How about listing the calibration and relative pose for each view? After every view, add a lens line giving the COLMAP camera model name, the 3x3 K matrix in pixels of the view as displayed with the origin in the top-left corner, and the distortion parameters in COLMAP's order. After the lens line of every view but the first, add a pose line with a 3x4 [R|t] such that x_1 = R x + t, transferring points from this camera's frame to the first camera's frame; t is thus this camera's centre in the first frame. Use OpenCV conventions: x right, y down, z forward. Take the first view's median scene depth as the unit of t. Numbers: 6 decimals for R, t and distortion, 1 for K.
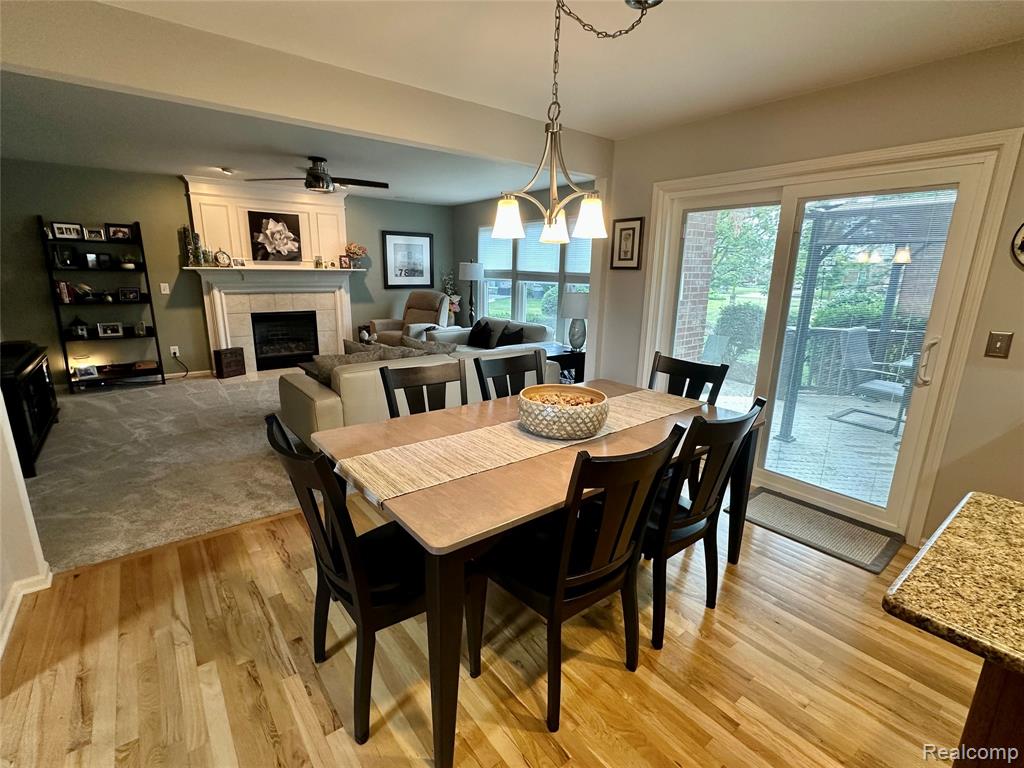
lens RADIAL K [[473.3, 0, 509.7], [0, 473.3, 387.3], [0, 0, 1]] dist [-0.004690, 0.000113]
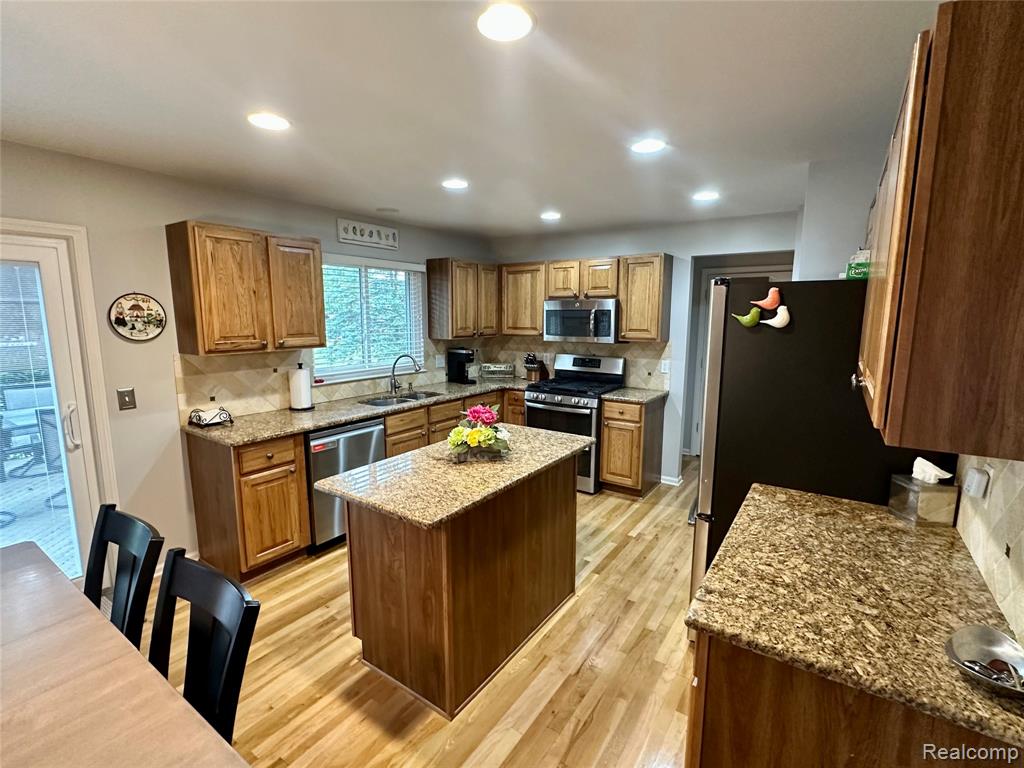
lens RADIAL K [[473.3, 0, 509.1], [0, 473.3, 384.7], [0, 0, 1]] dist [-0.004690, 0.000113]
pose [[-0.297329, -0.160547, 0.941180, -0.161329], [0.220266, 0.947636, 0.231233, -0.073976], [-0.929020, 0.276062, -0.246397, 0.141195]]
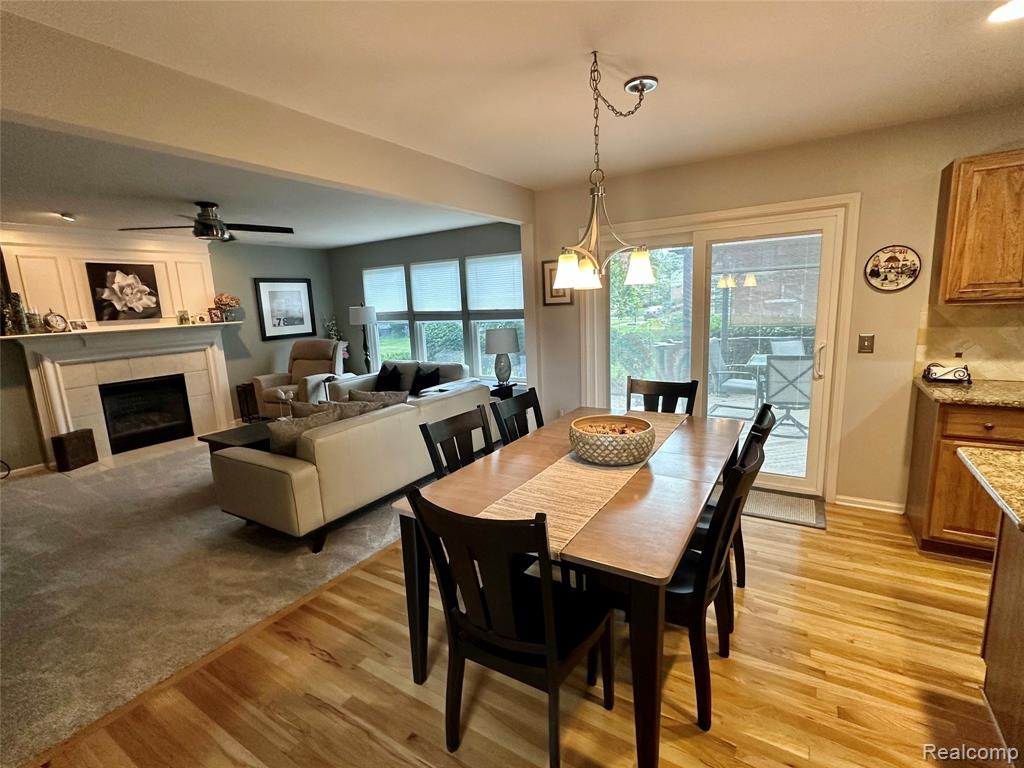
lens RADIAL K [[473.3, 0, 511.8], [0, 473.3, 386.6], [0, 0, 1]] dist [-0.004690, 0.000113]
pose [[0.939097, -0.118580, 0.322547, -0.155845], [0.140713, 0.988976, -0.046105, -0.018513], [-0.313524, 0.088683, 0.945430, 0.010363]]
